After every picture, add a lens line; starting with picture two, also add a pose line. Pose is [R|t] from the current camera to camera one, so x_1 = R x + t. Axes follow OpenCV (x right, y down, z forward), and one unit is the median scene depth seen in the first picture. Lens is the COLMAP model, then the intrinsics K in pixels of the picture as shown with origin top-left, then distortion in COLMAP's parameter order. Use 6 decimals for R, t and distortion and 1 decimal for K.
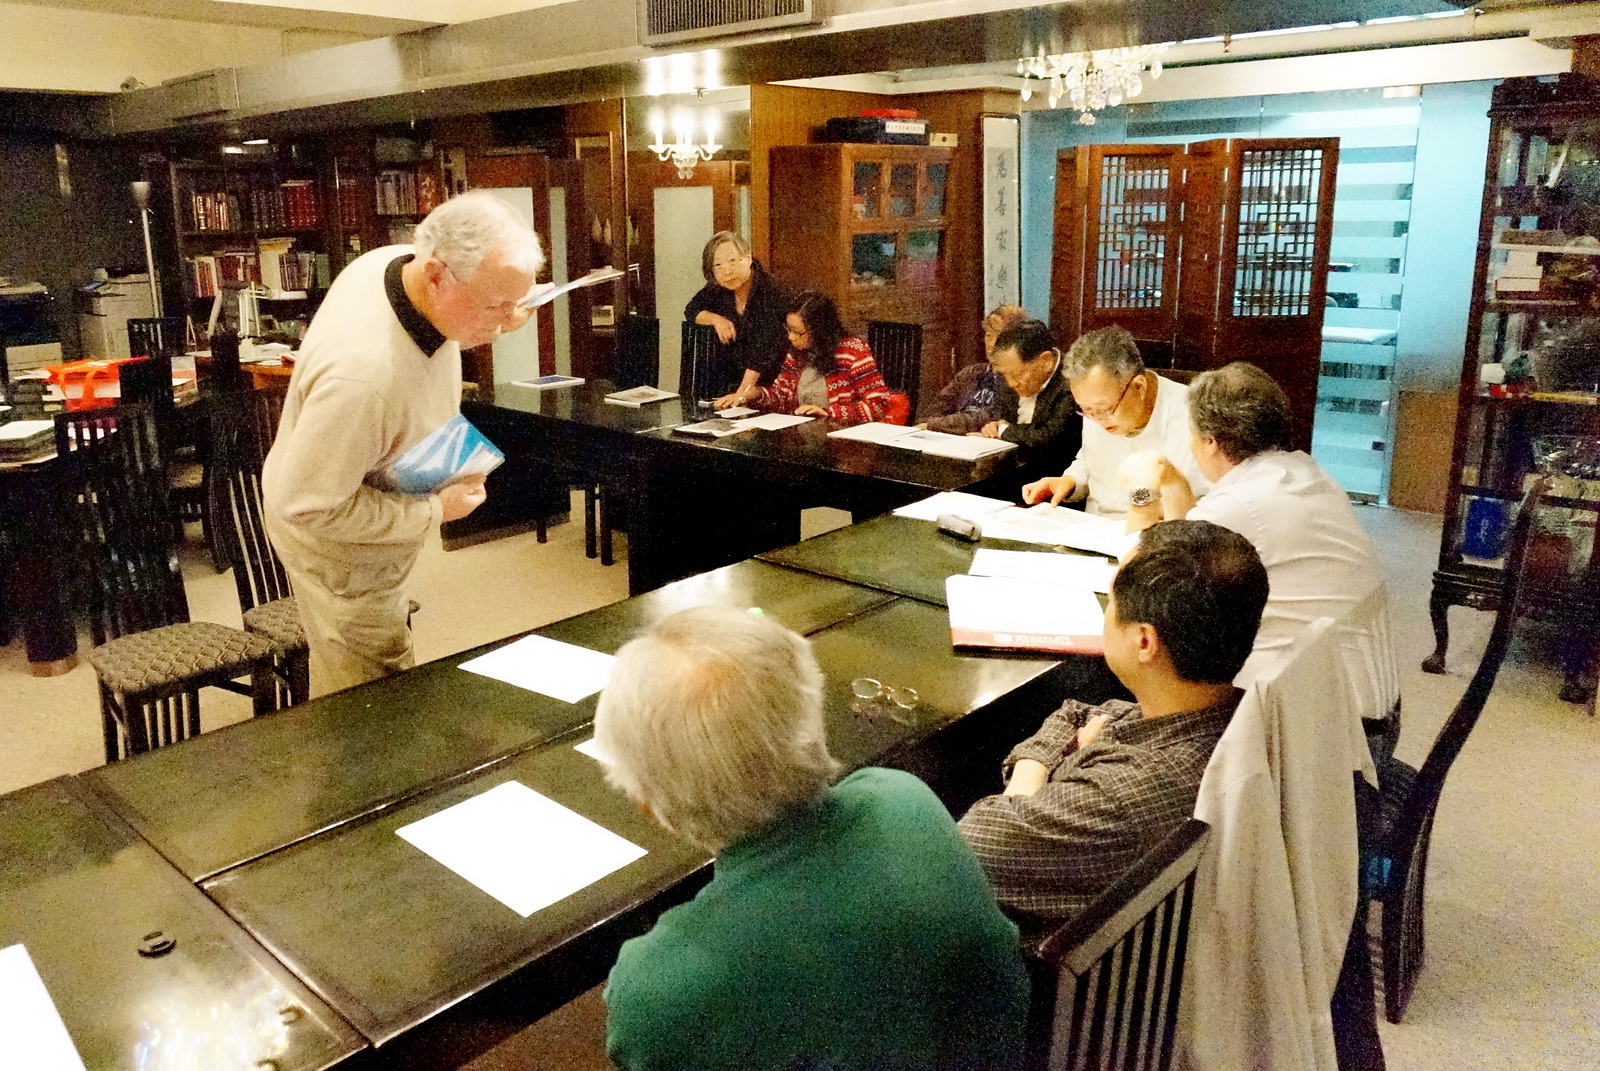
lens RADIAL K [[1199.4, 0, 687.1], [0, 1199.4, 475.3], [0, 0, 1]] dist [-0.034461, -0.000458]
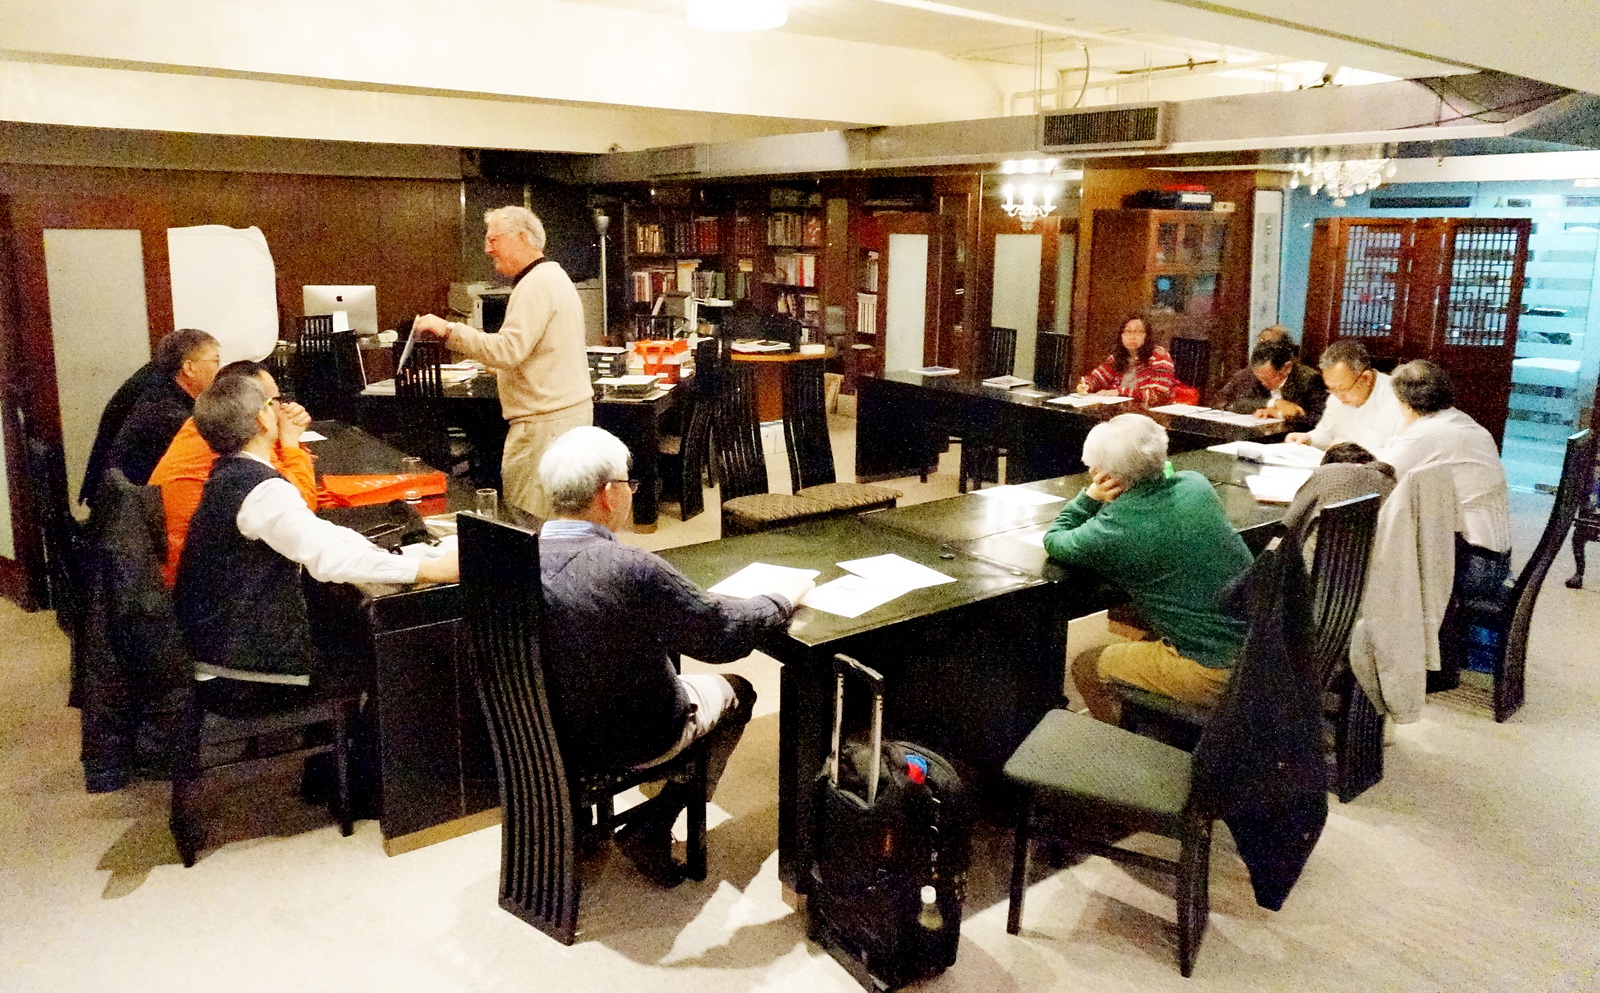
lens RADIAL K [[1117.6, 0, 758.1], [0, 1117.6, 441.6], [0, 0, 1]] dist [-0.024179, 0.002891]
pose [[0.987779, 0.054319, -0.146088, -0.125202], [-0.059272, 0.997798, -0.029768, 0.060112], [0.144150, 0.038063, 0.988824, -0.355949]]
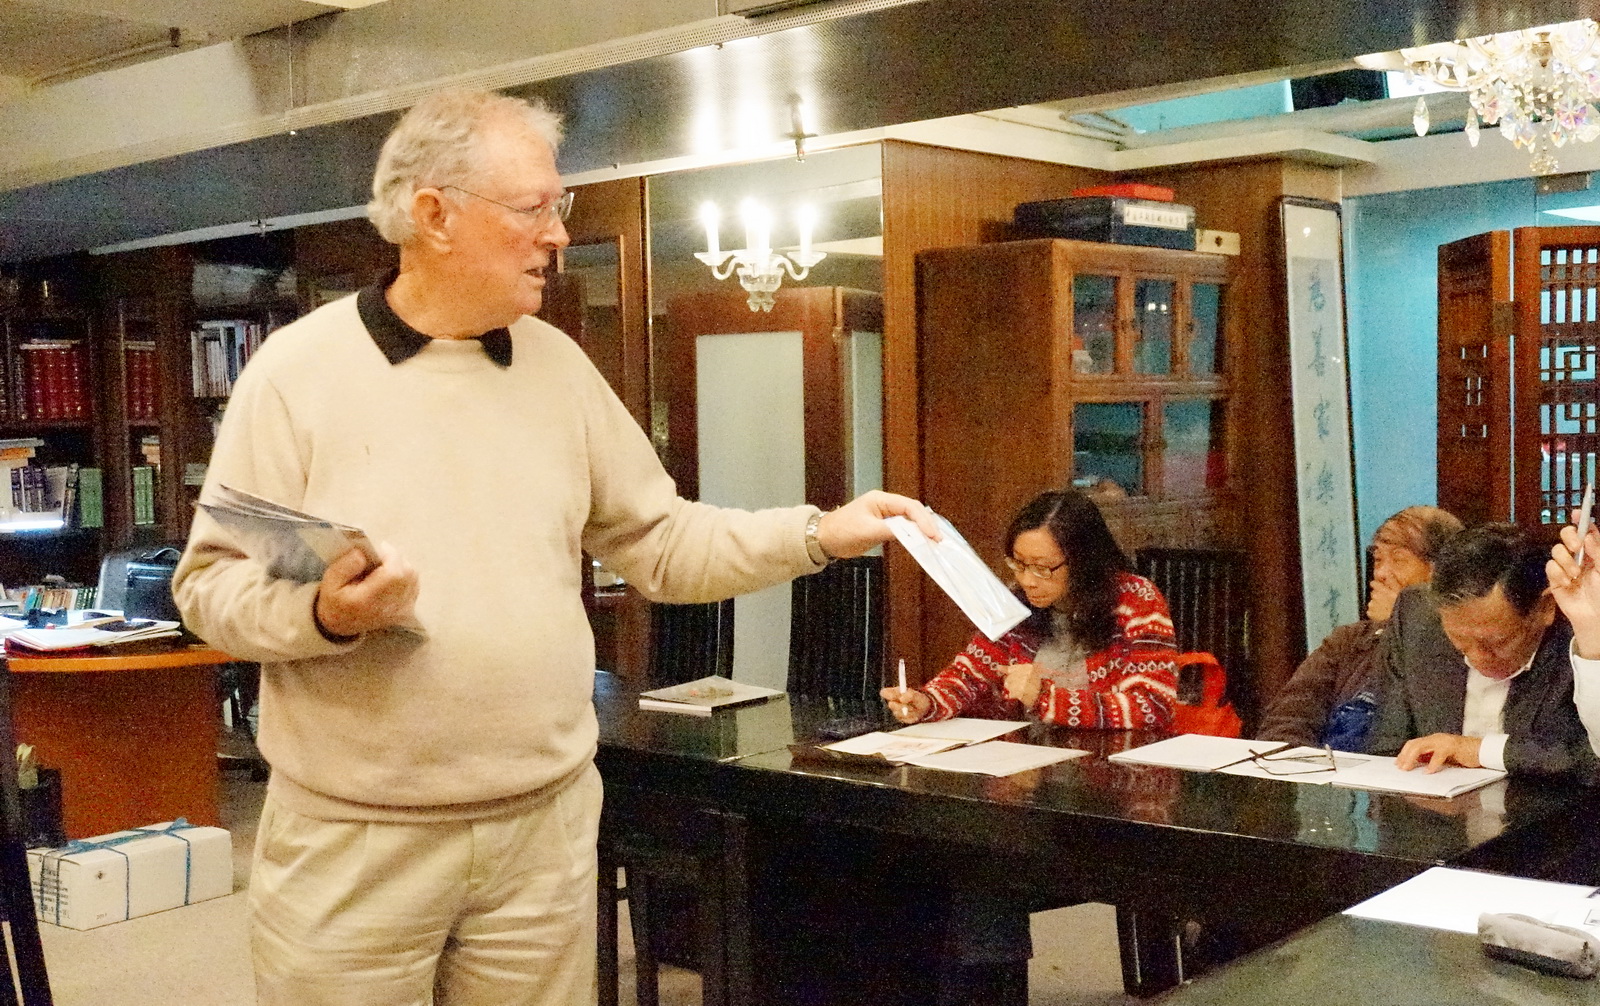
lens RADIAL K [[1936.4, 0, 765.3], [0, 1936.4, 550.3], [0, 0, 1]] dist [-0.004436, 0.093566]
pose [[0.998968, -0.009558, 0.044400, -0.047758], [0.016451, 0.987367, -0.157592, 0.004398], [-0.042333, 0.158160, 0.986506, 0.151221]]
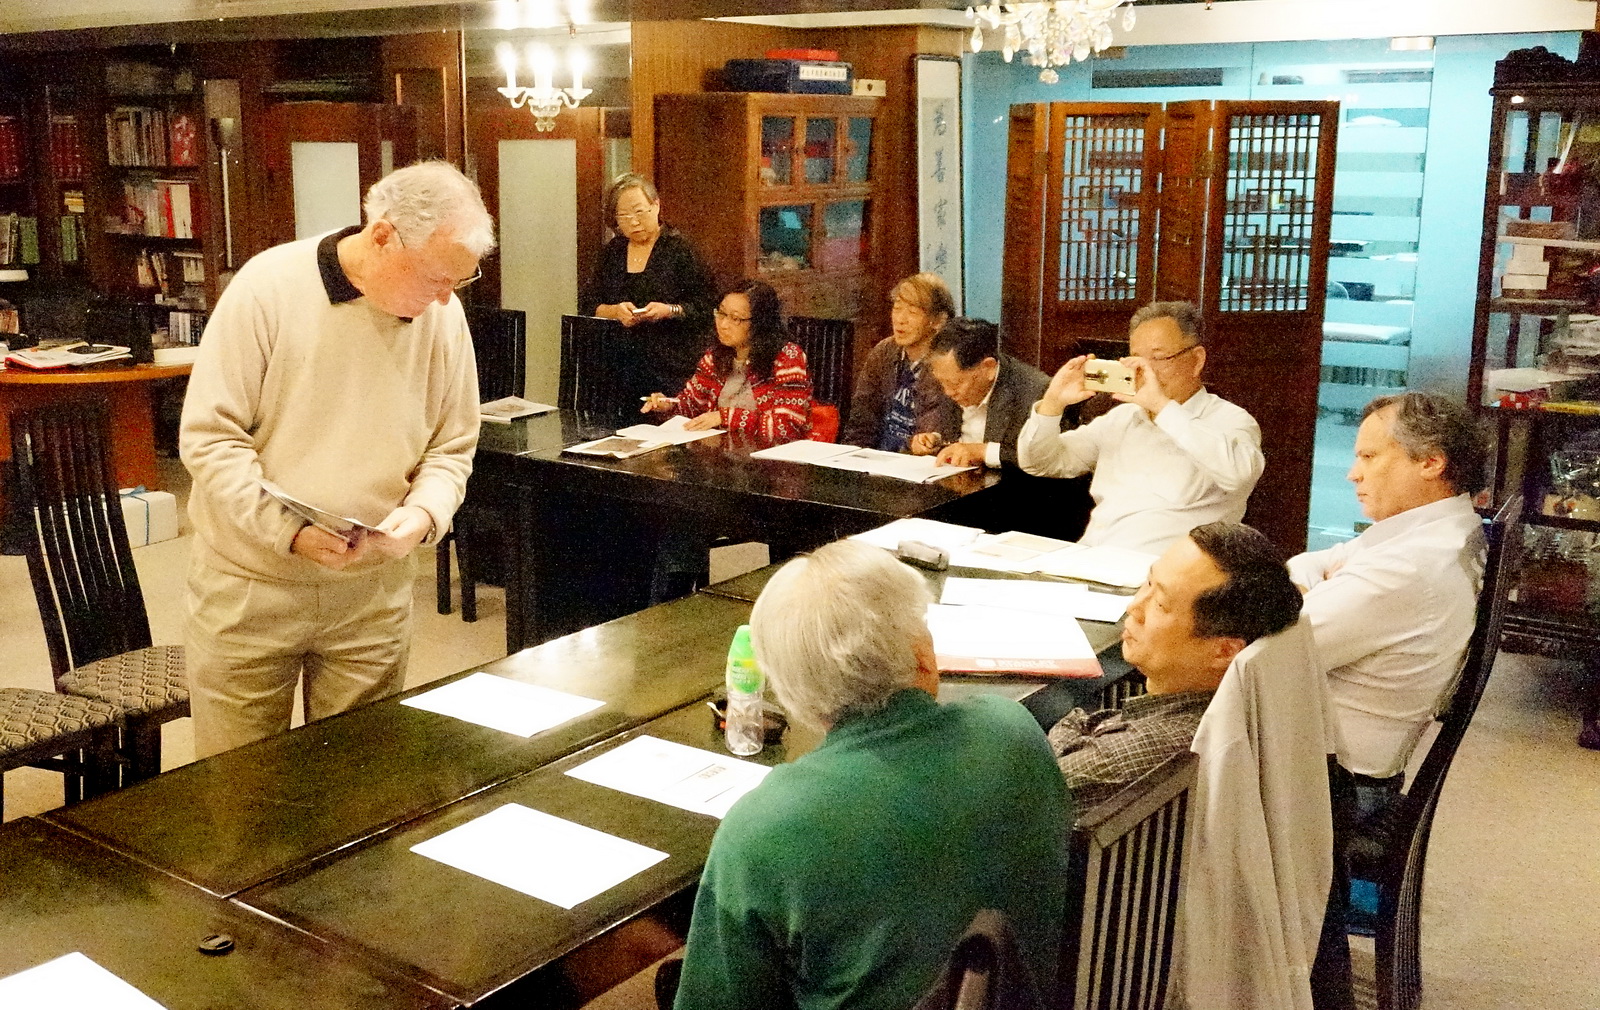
lens RADIAL K [[1698.1, 0, 674.5], [0, 1698.1, 505.6], [0, 0, 1]] dist [-0.008153, -0.028984]
pose [[0.993335, -0.009310, 0.114889, -0.055712], [0.010389, 0.999907, -0.008794, 0.008431], [-0.114797, 0.009929, 0.993339, -0.128319]]
